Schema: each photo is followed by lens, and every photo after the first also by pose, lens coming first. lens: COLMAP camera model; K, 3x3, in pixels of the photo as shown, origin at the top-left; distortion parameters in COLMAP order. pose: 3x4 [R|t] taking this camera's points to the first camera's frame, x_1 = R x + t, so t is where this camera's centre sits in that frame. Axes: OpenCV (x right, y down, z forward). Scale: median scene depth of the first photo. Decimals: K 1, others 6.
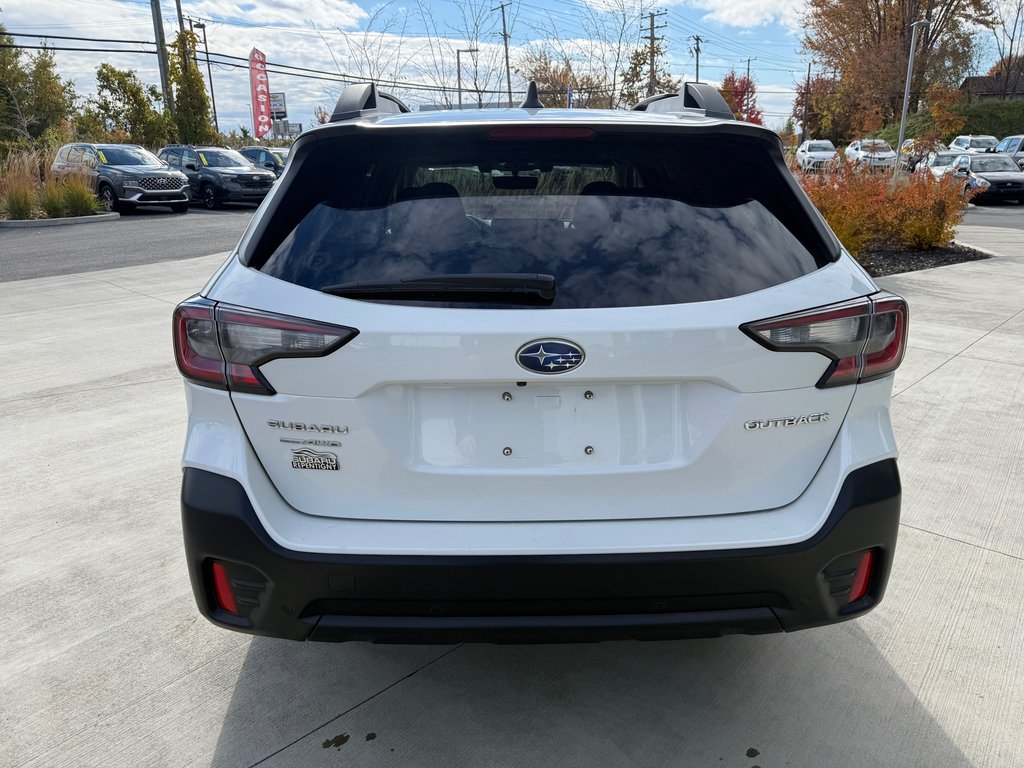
lens RADIAL K [[724.3, 0, 507.8], [0, 724.3, 371.6], [0, 0, 1]] dist [0.007905, -0.010485]
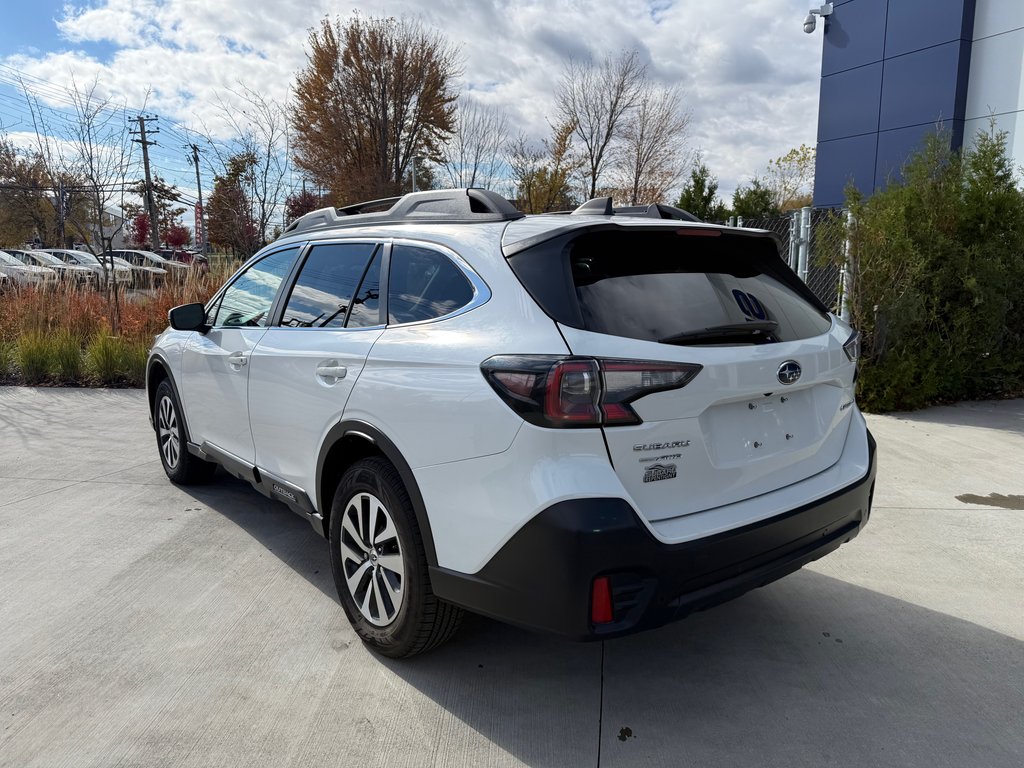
lens RADIAL K [[730.1, 0, 512.1], [0, 730.1, 359.9], [0, 0, 1]] dist [-0.008193, -0.006222]
pose [[0.796193, -0.065540, 0.601482, -1.266243], [0.158178, 0.982090, -0.102370, 0.017092], [-0.584000, 0.176648, 0.792300, 0.095963]]
